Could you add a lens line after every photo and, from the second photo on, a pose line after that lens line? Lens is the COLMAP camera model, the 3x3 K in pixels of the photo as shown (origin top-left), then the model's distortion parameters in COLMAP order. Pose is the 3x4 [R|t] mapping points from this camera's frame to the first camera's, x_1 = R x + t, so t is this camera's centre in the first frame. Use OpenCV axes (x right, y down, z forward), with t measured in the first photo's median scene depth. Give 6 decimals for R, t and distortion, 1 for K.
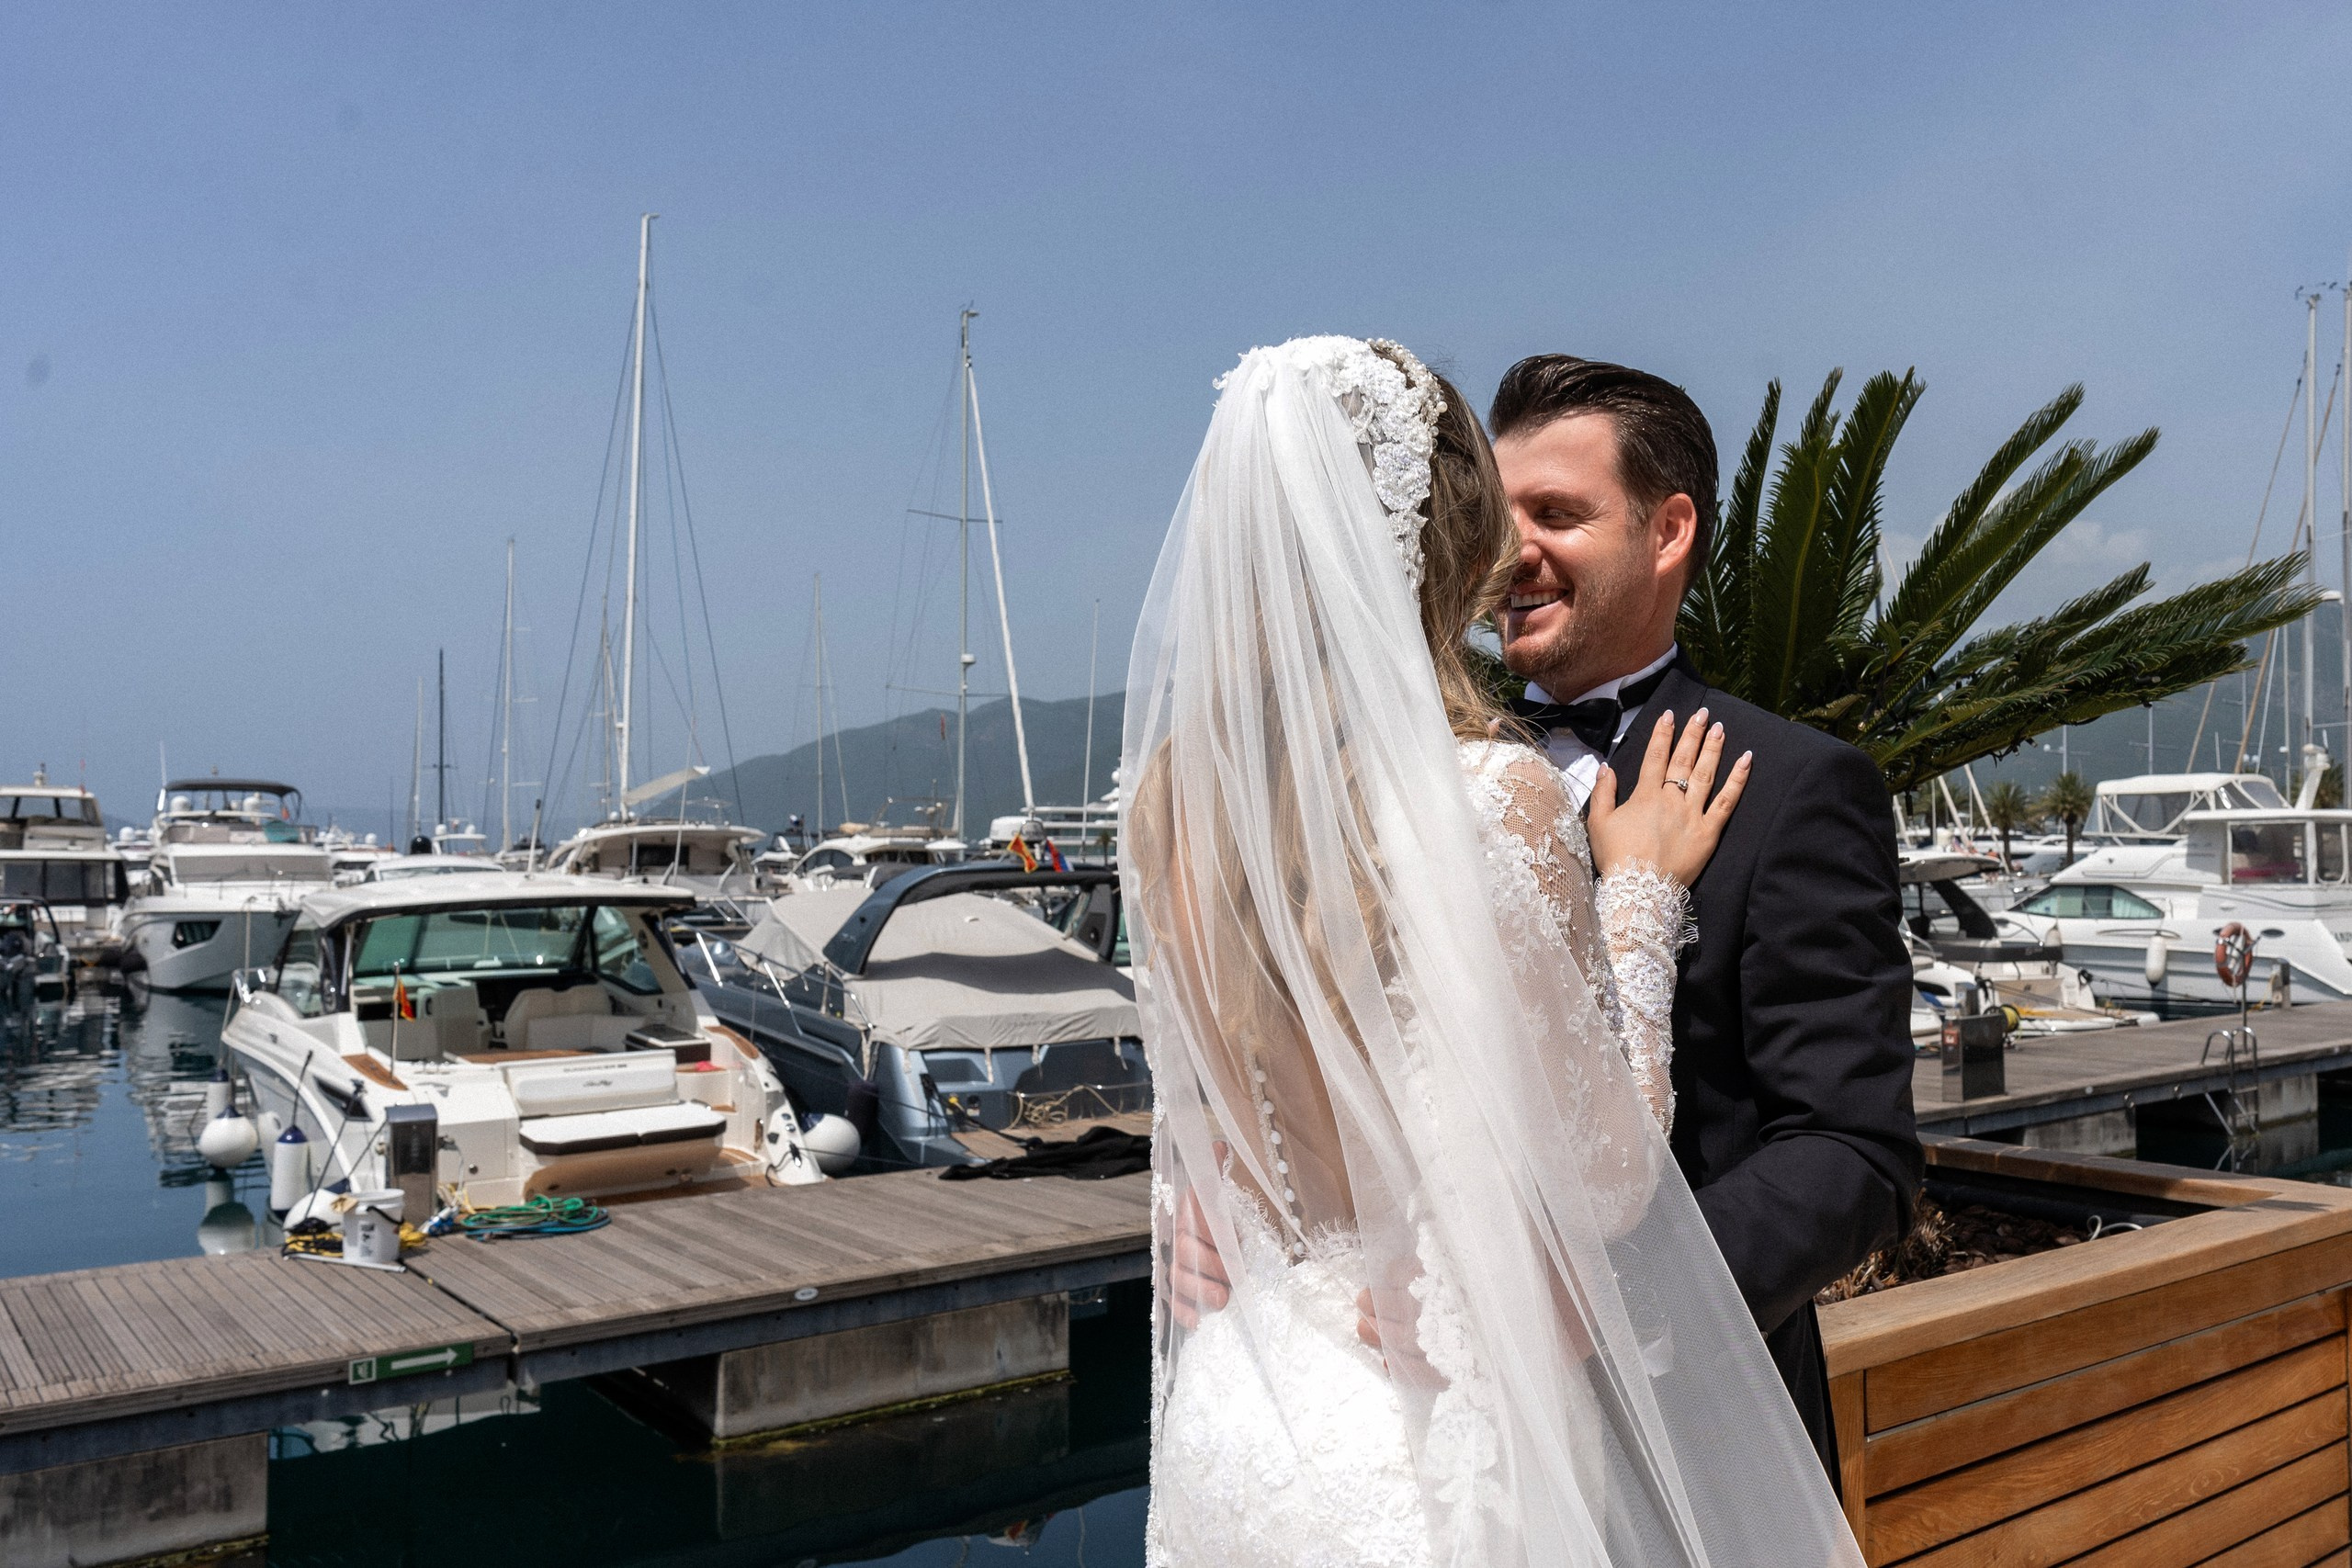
lens RADIAL K [[1910.7, 0, 1388.5], [0, 1910.7, 795.3], [0, 0, 1]] dist [0.002332, 0.006557]
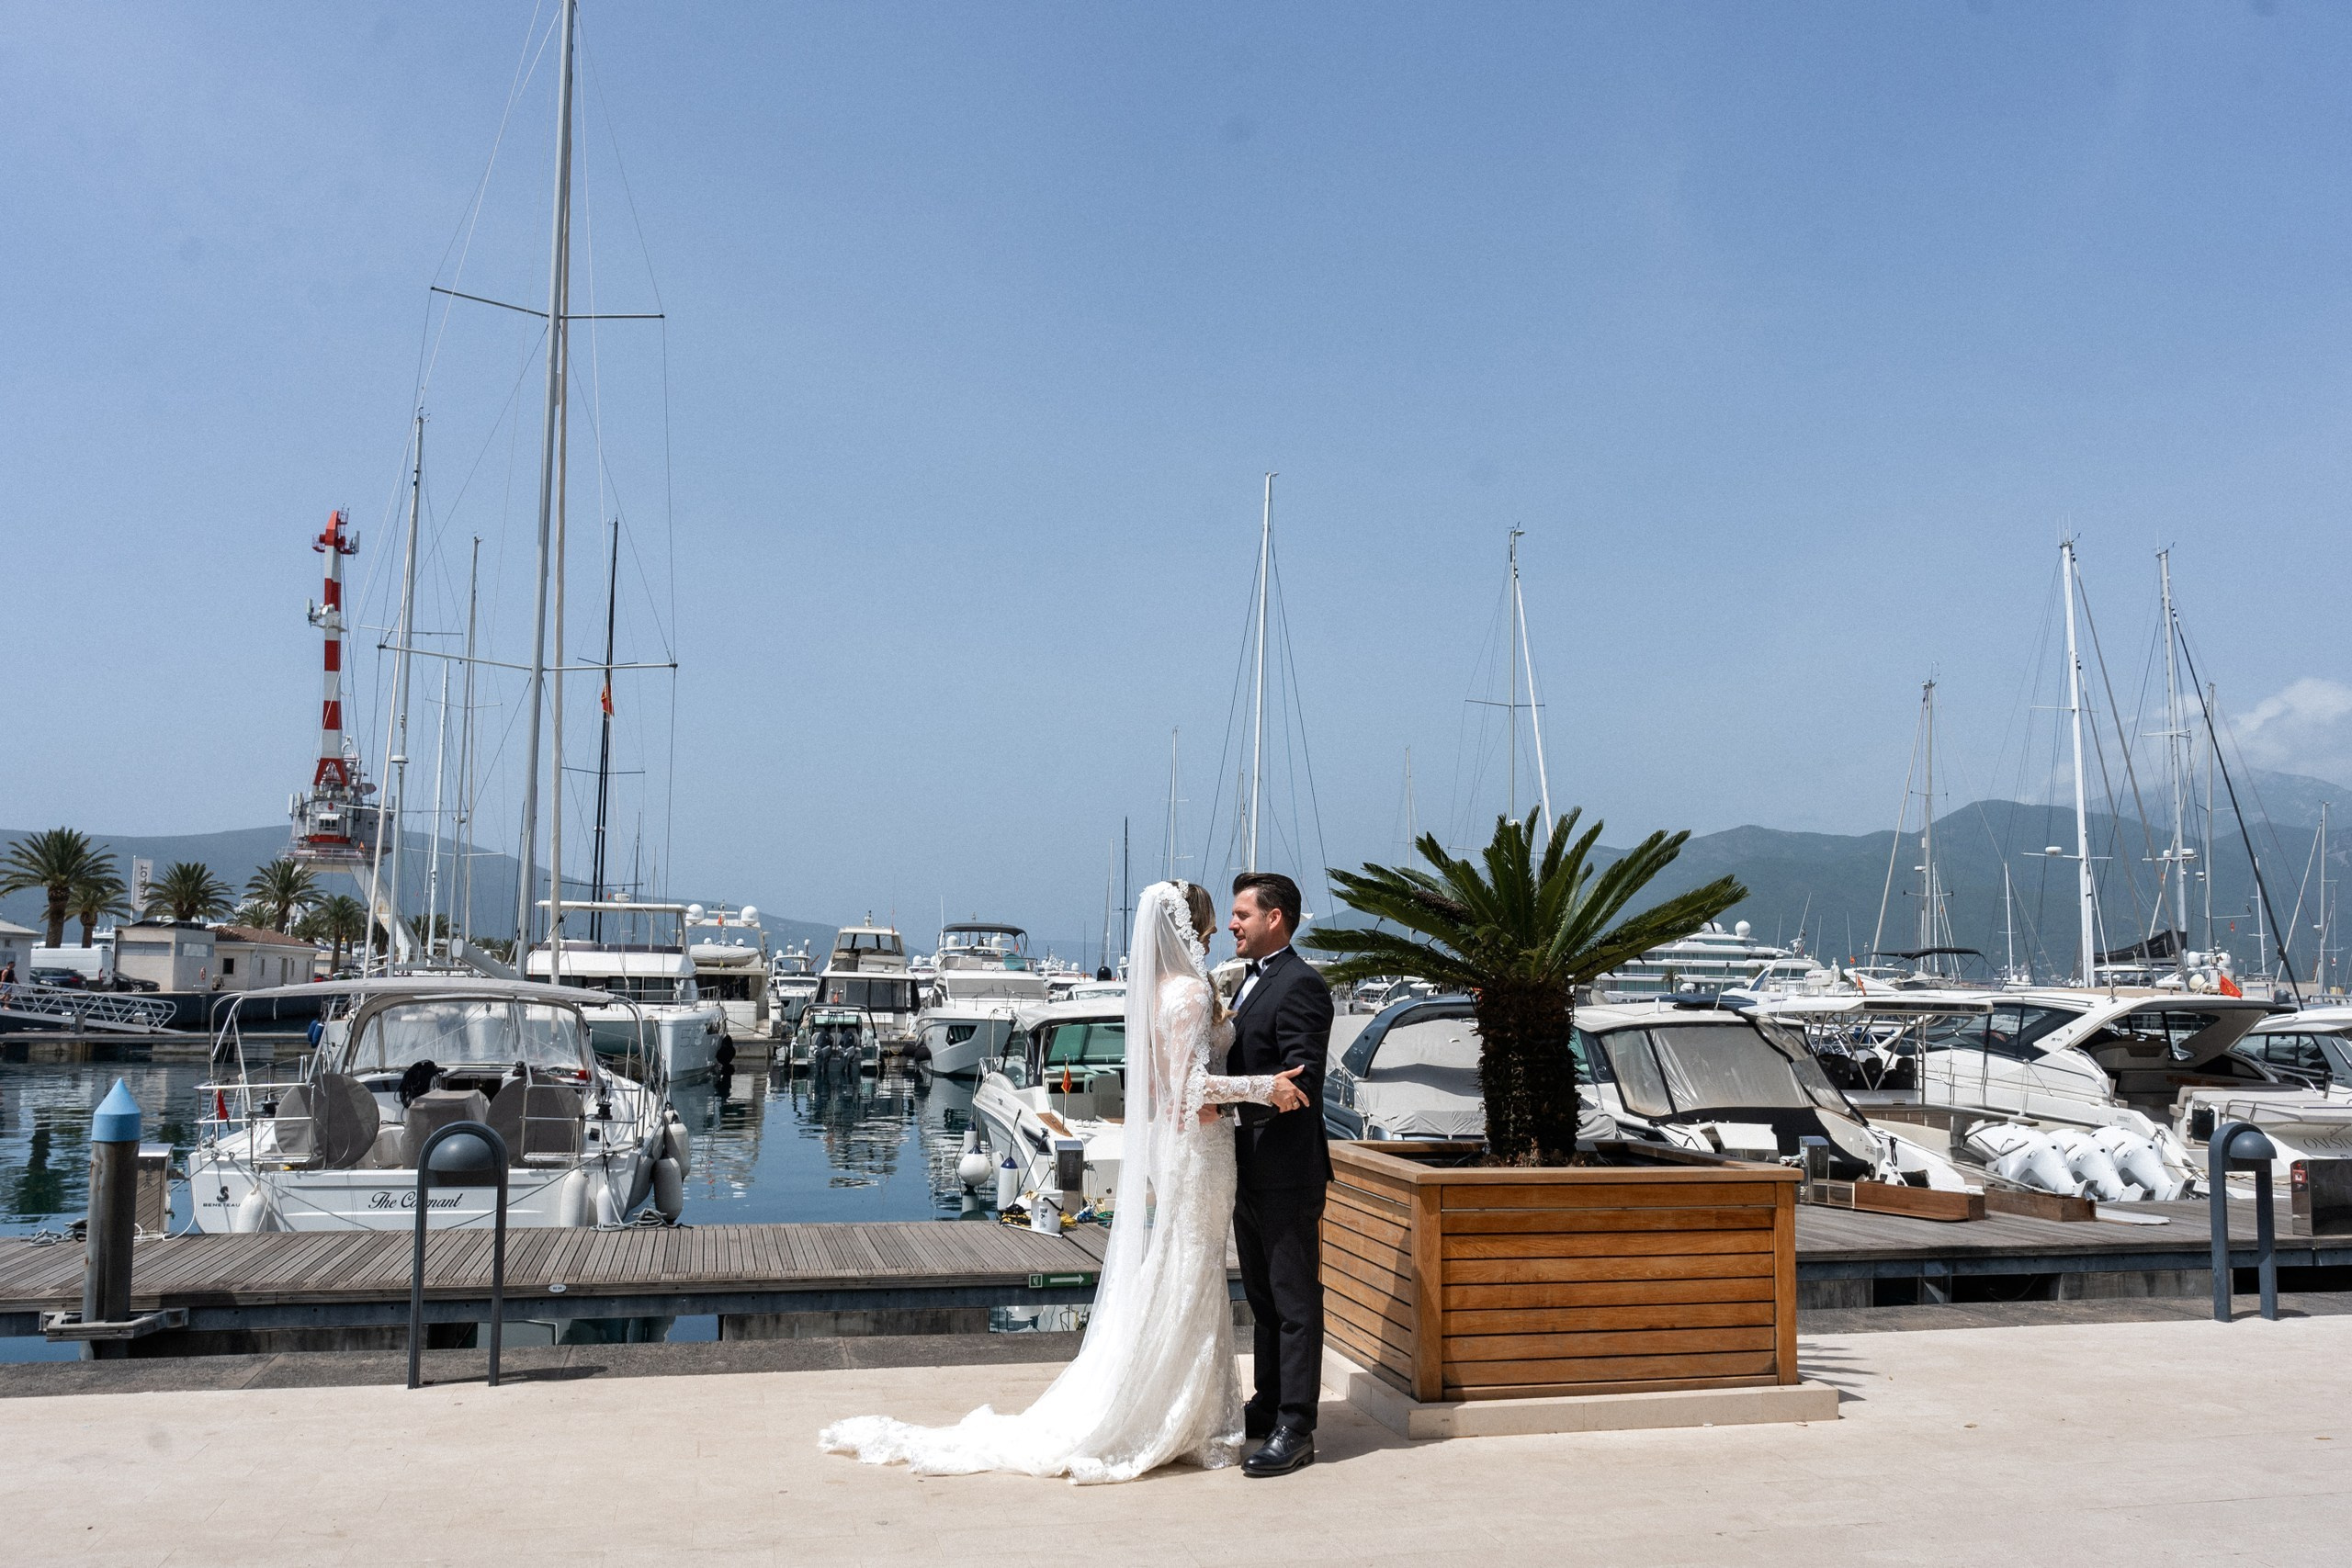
lens RADIAL K [[1755.7, 0, 1113.9], [0, 1755.7, 829.9], [0, 0, 1]] dist [0.007999, -0.008155]
pose [[0.891116, -0.020305, -0.453320, 0.135212], [-0.006002, 0.998383, -0.056519, -0.011291], [0.453735, 0.053086, 0.889554, -0.214164]]
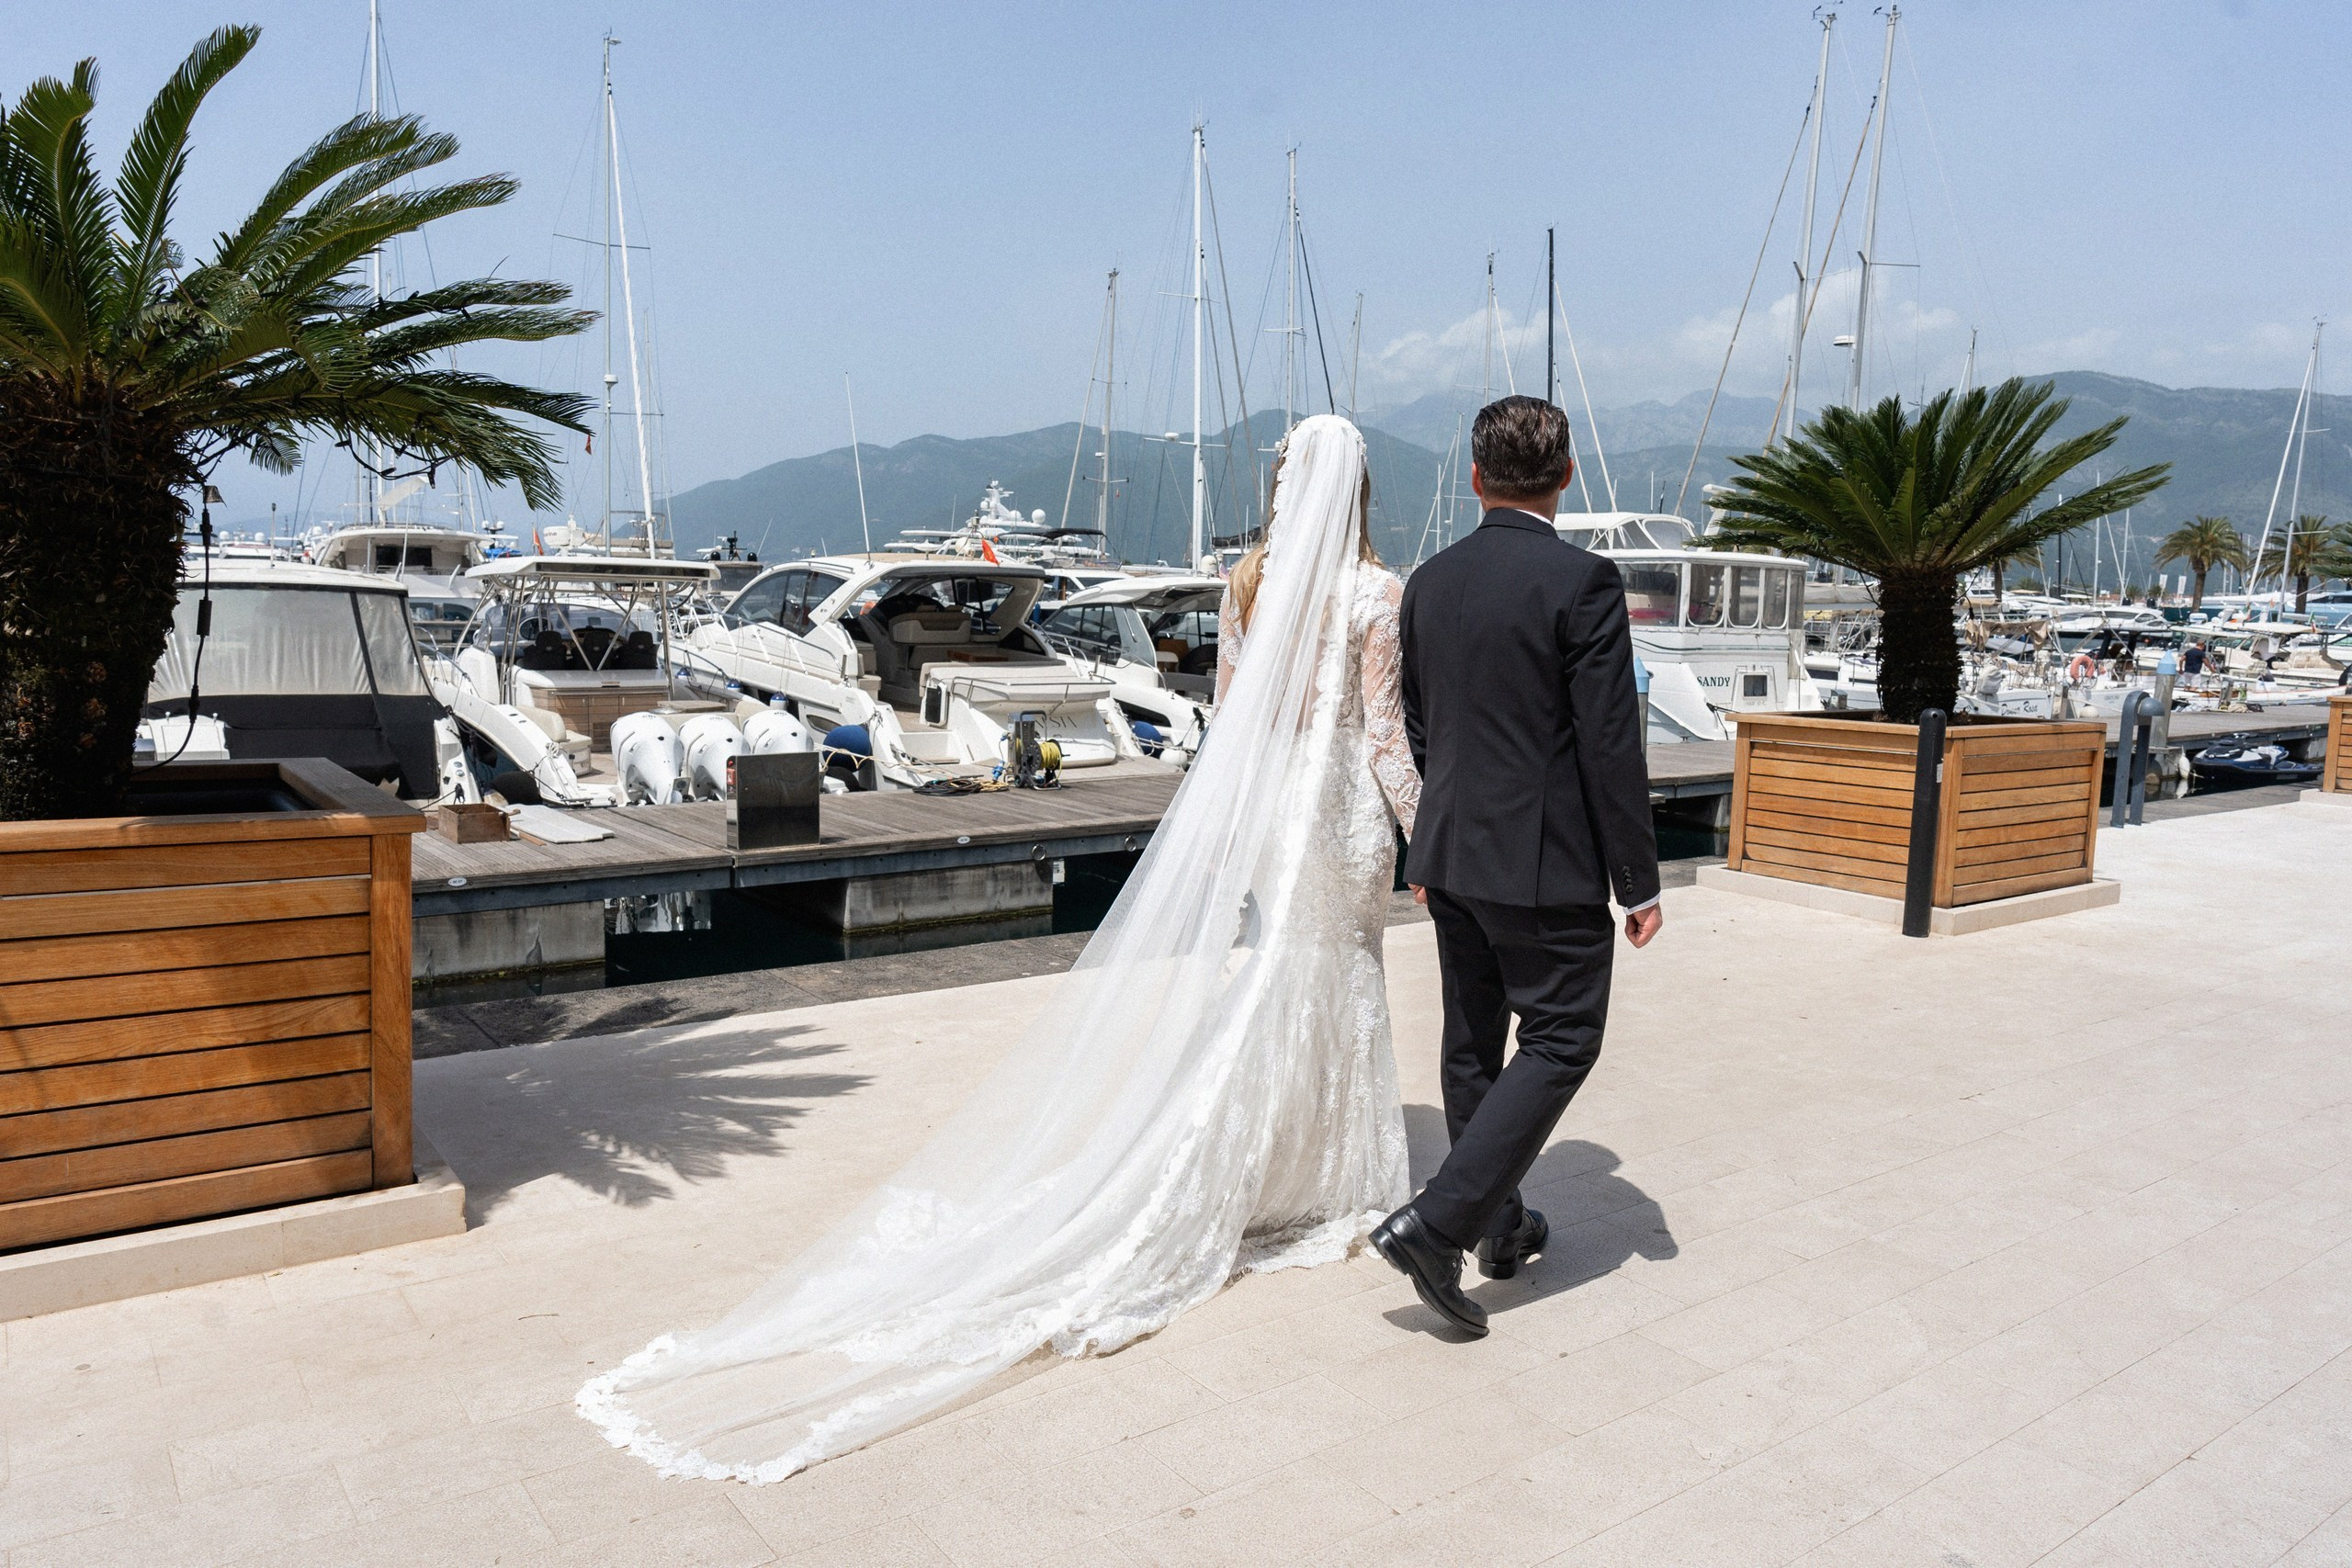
lens RADIAL K [[1560.9, 0, 1232.8], [0, 1560.9, 789.3], [0, 0, 1]] dist [-0.005478, -0.002641]
pose [[0.995647, 0.043598, -0.082374, 0.531100], [-0.029713, 0.986207, 0.162827, 0.008046], [0.088337, -0.159671, 0.983210, 0.287737]]
